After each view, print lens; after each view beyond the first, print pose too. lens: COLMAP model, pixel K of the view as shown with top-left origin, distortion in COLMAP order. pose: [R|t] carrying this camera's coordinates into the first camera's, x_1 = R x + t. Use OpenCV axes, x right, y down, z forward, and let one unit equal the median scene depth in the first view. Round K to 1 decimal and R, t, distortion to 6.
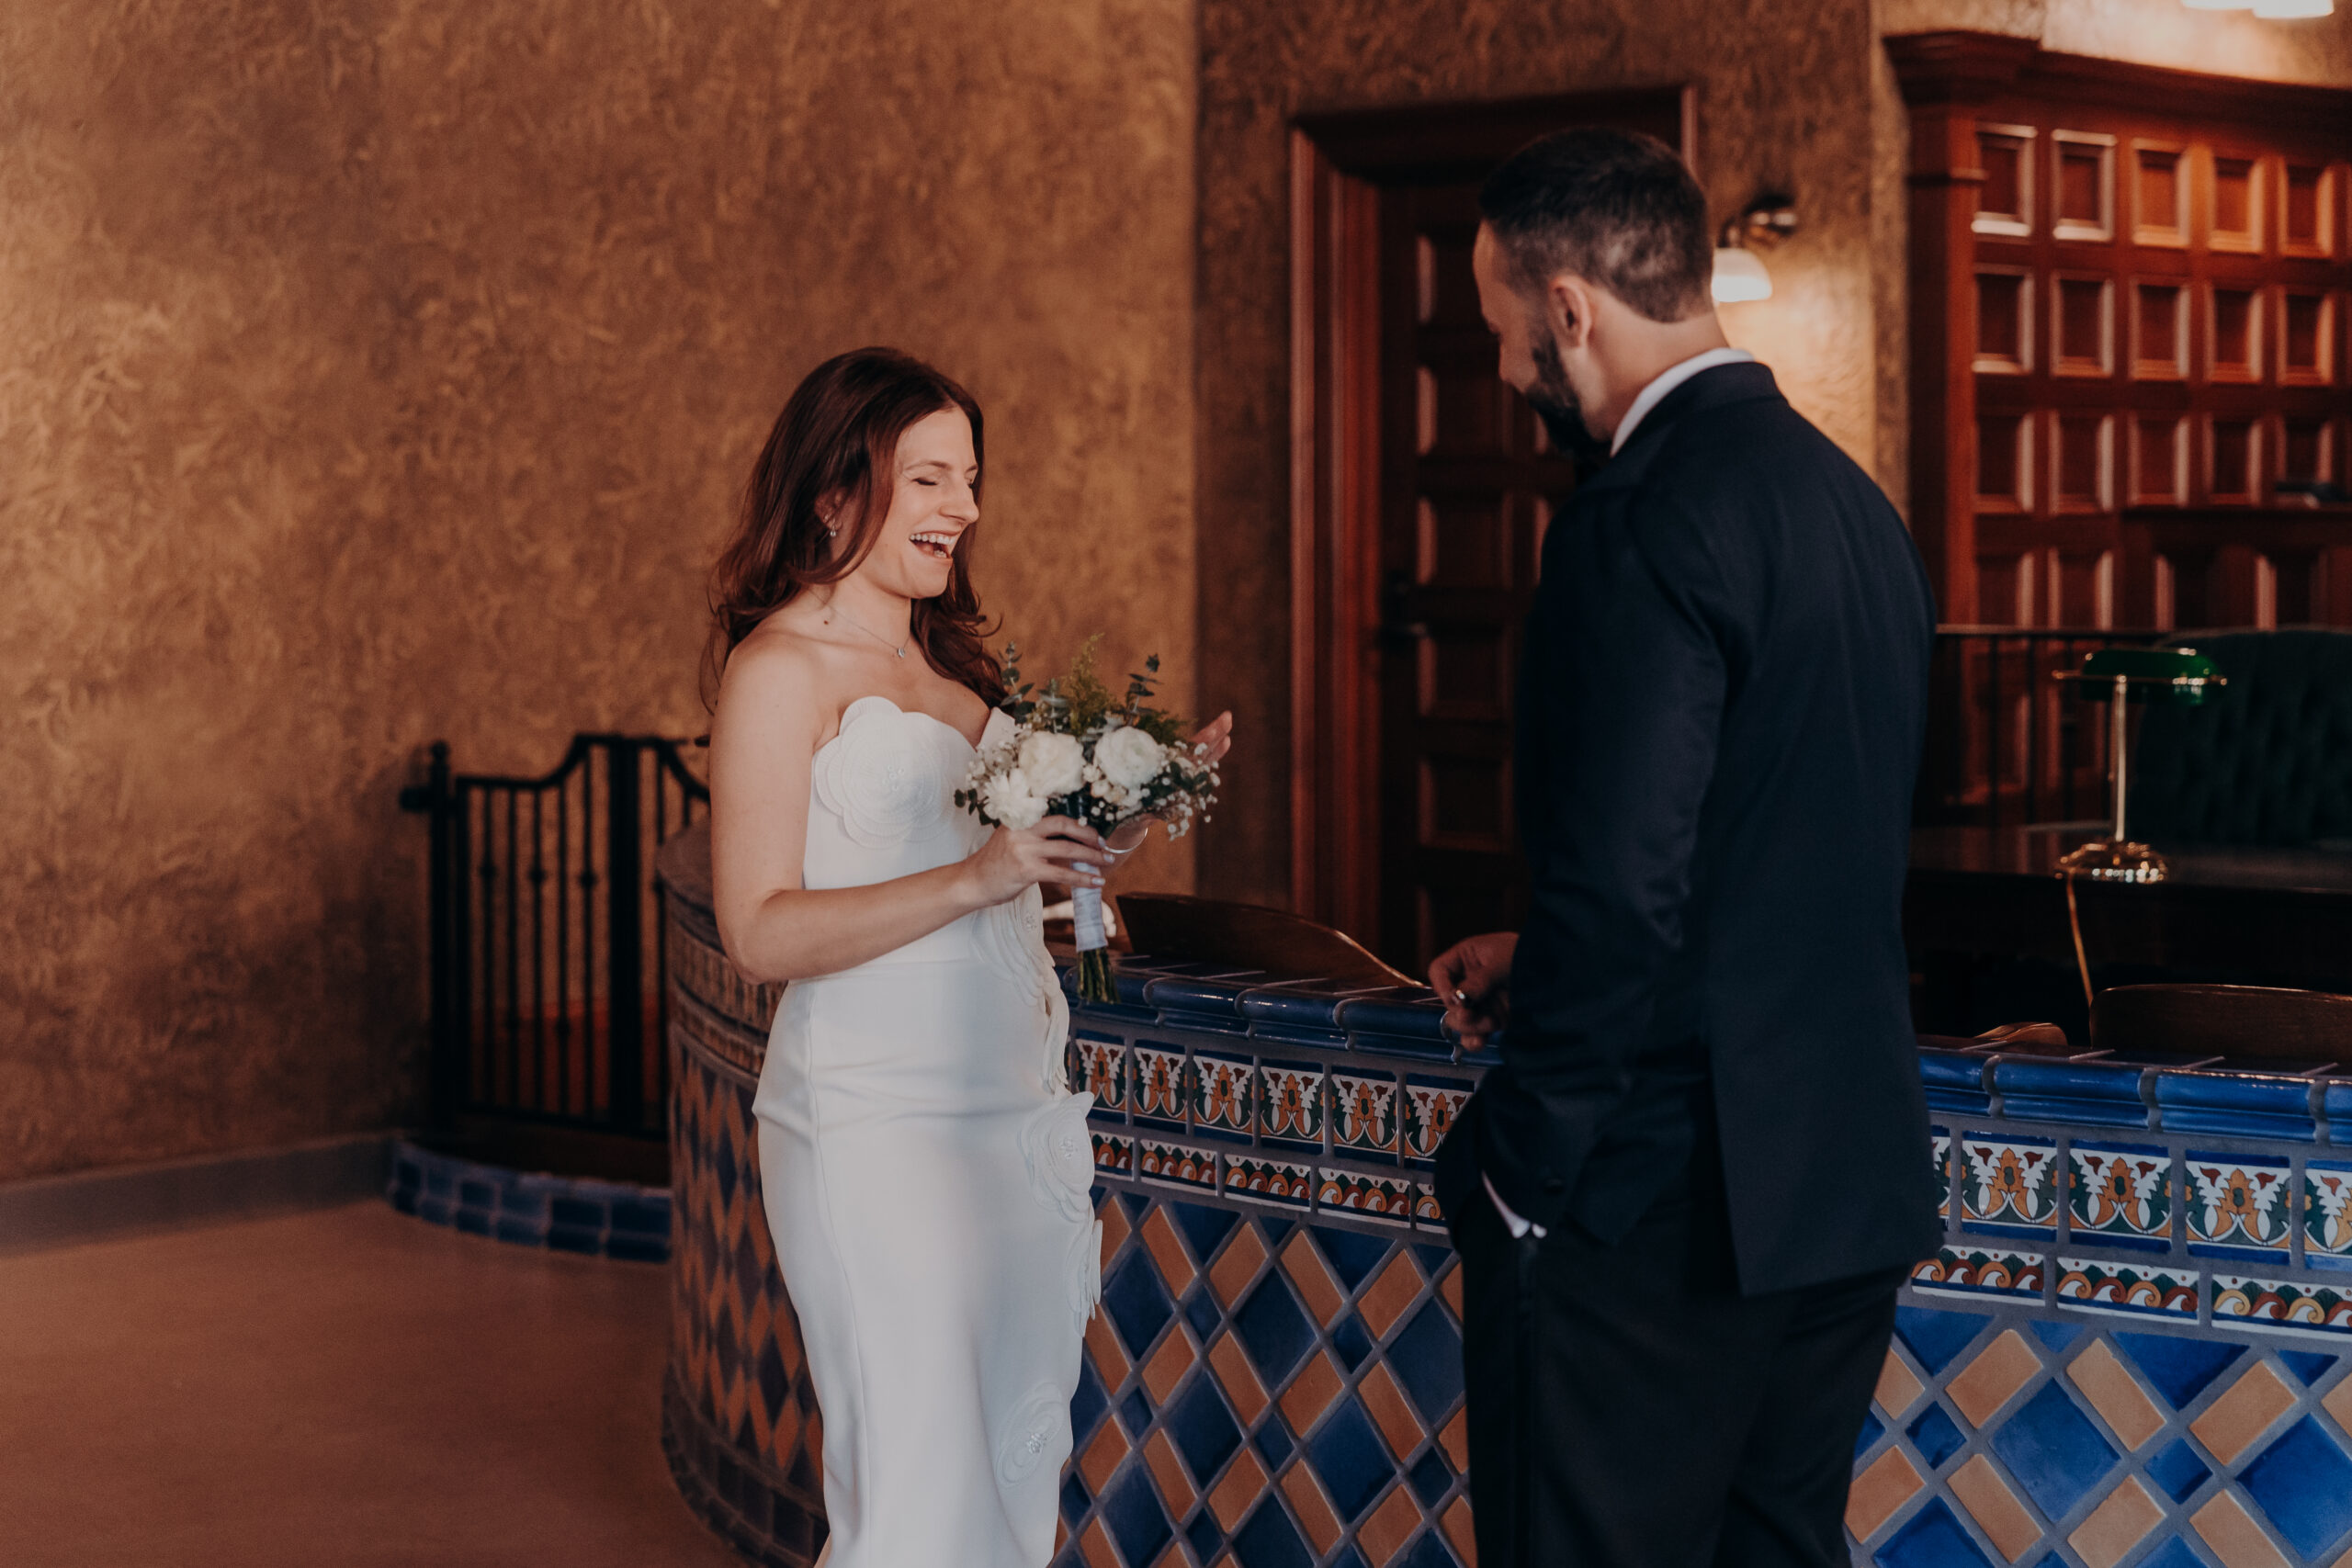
lens RADIAL K [[4725.2, 0, 1204.5], [0, 4725.2, 673.9], [0, 0, 1]] dist [0.048069, -0.024036]
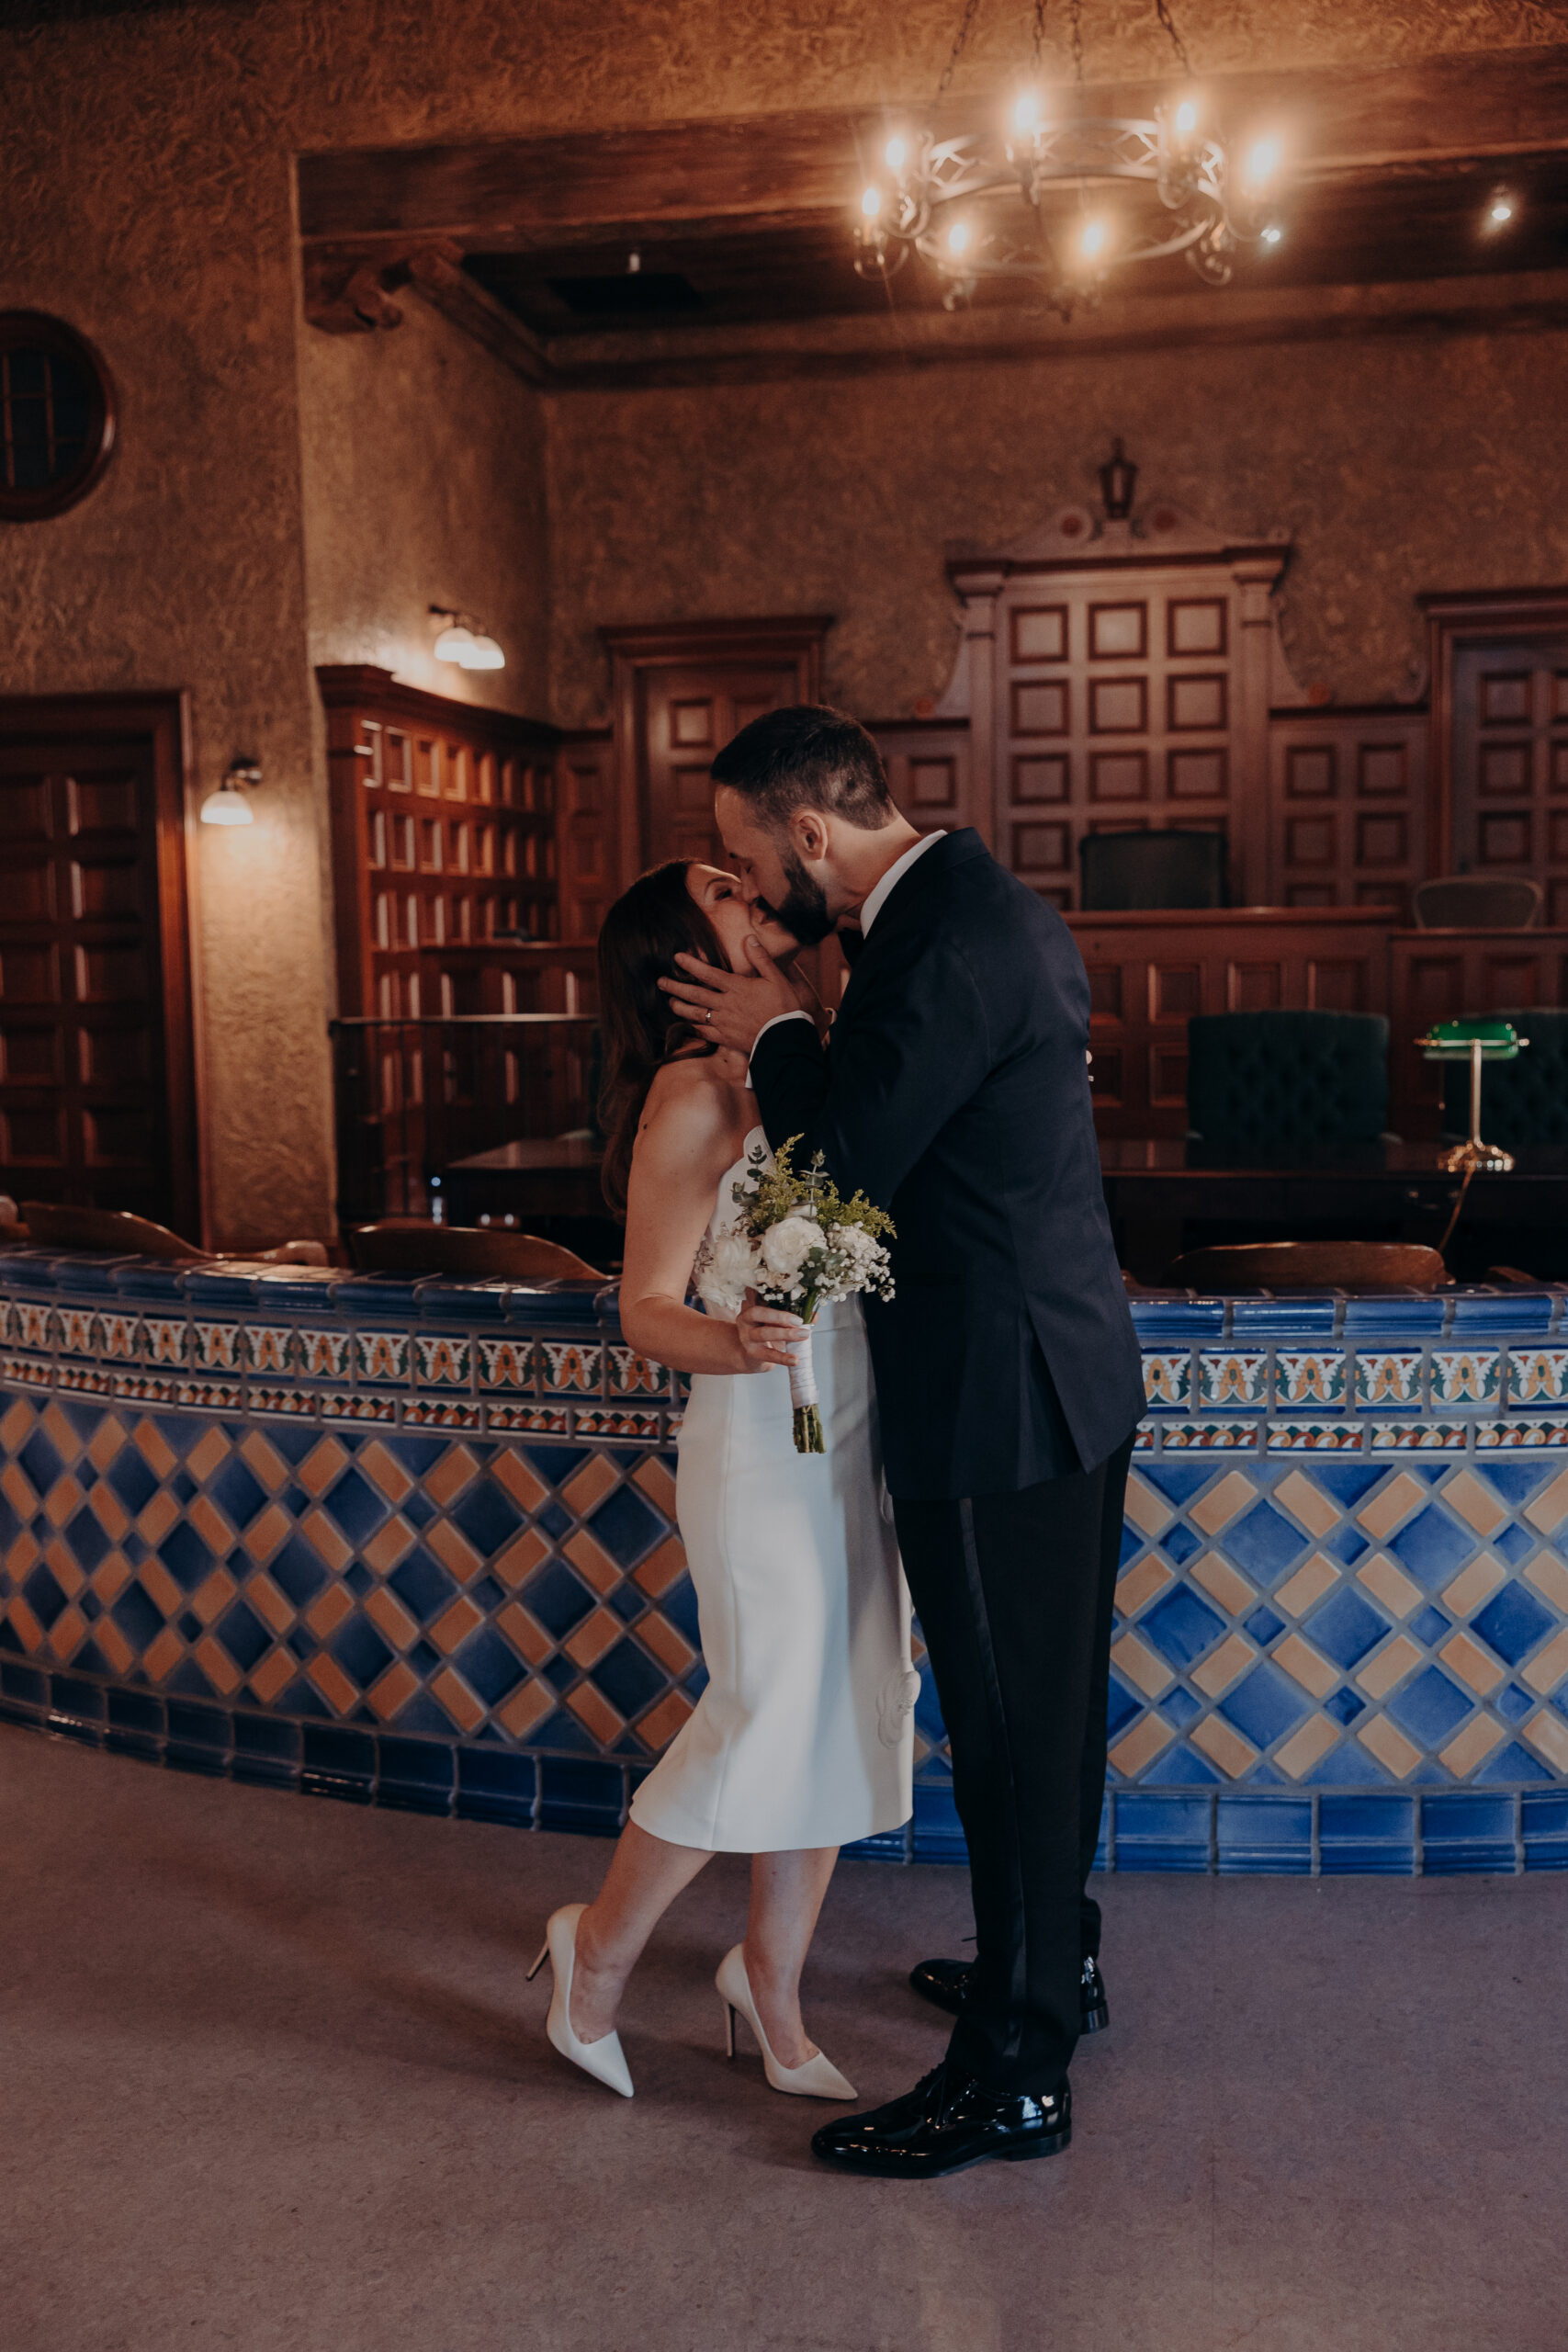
lens RADIAL K [[2357.8, 0, 792.7], [0, 2357.8, 1204.1], [0, 0, 1]] dist [0.003549, 0.023029]
pose [[0.841739, -0.073112, 0.534911, -0.183235], [0.033269, 0.995929, 0.083772, -0.010243], [-0.538859, -0.052718, 0.840745, 0.212925]]
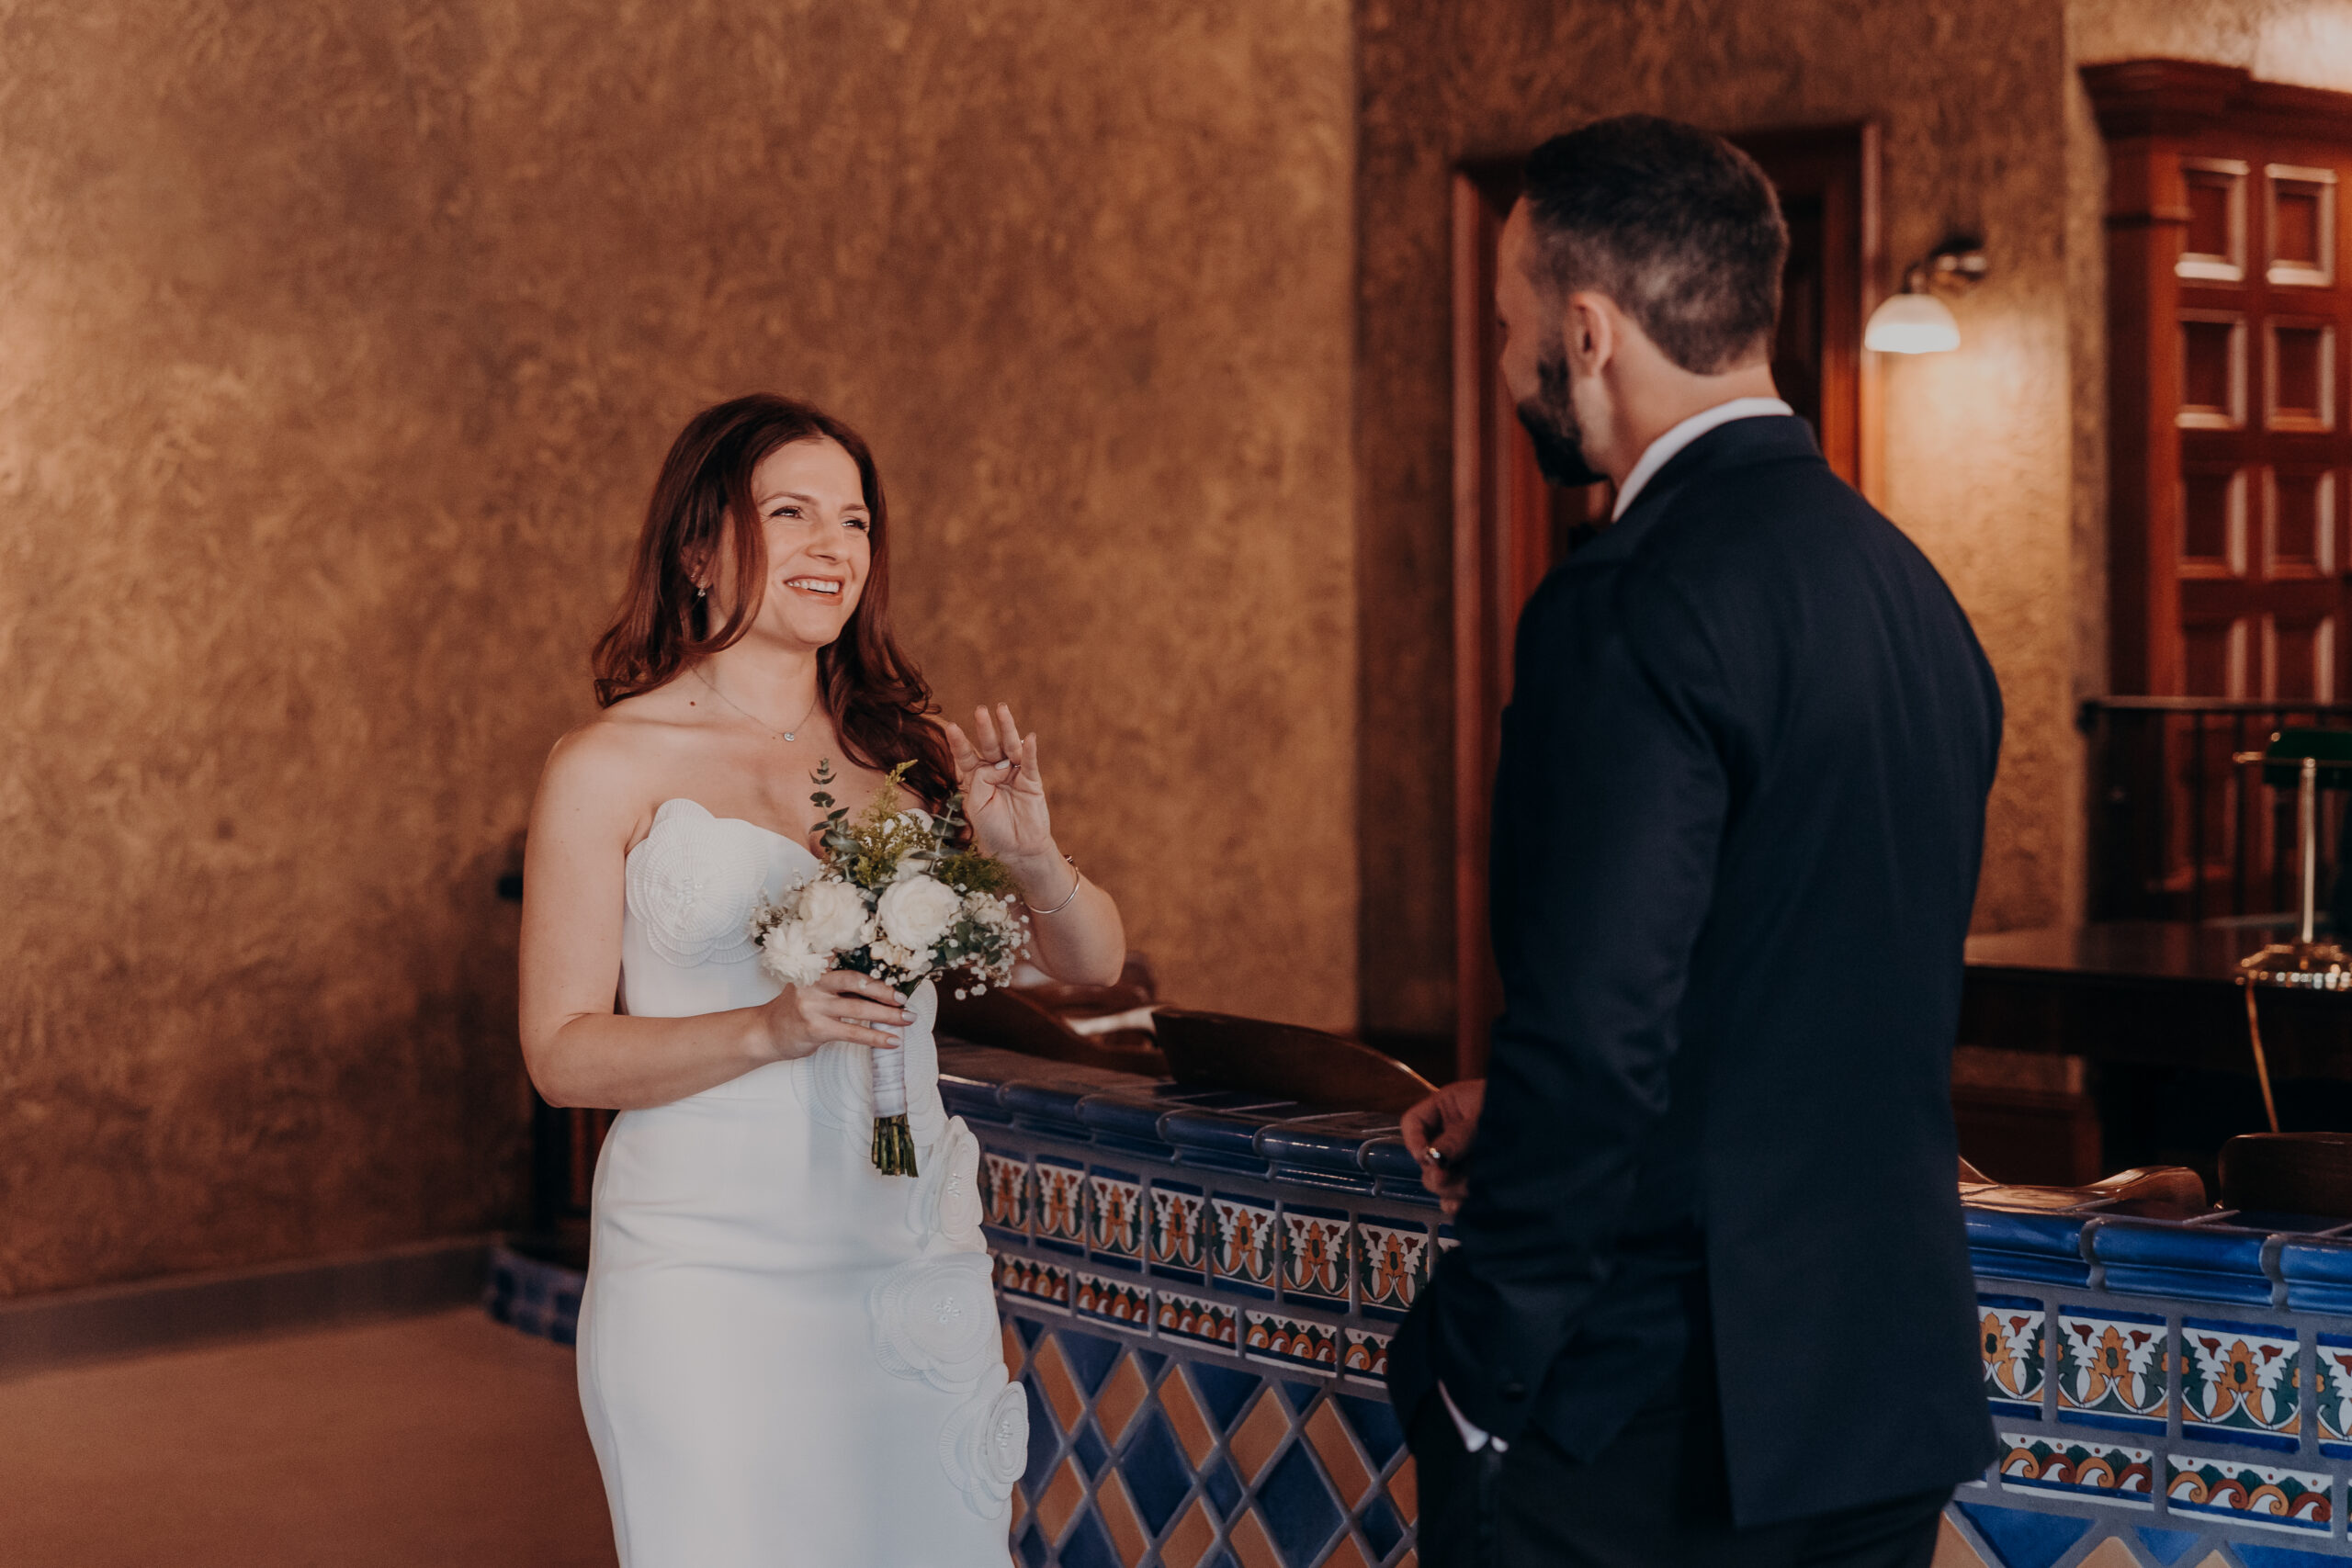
lens RADIAL K [[4680.7, 0, 1176.0], [0, 4680.7, 784.0], [0, 0, 1]] dist [0.033864, 0.018588]
pose [[0.997822, -0.001775, -0.065933, 0.028547], [0.002439, 0.999947, 0.009994, -0.003377], [0.065912, -0.010133, 0.997774, 0.071574]]
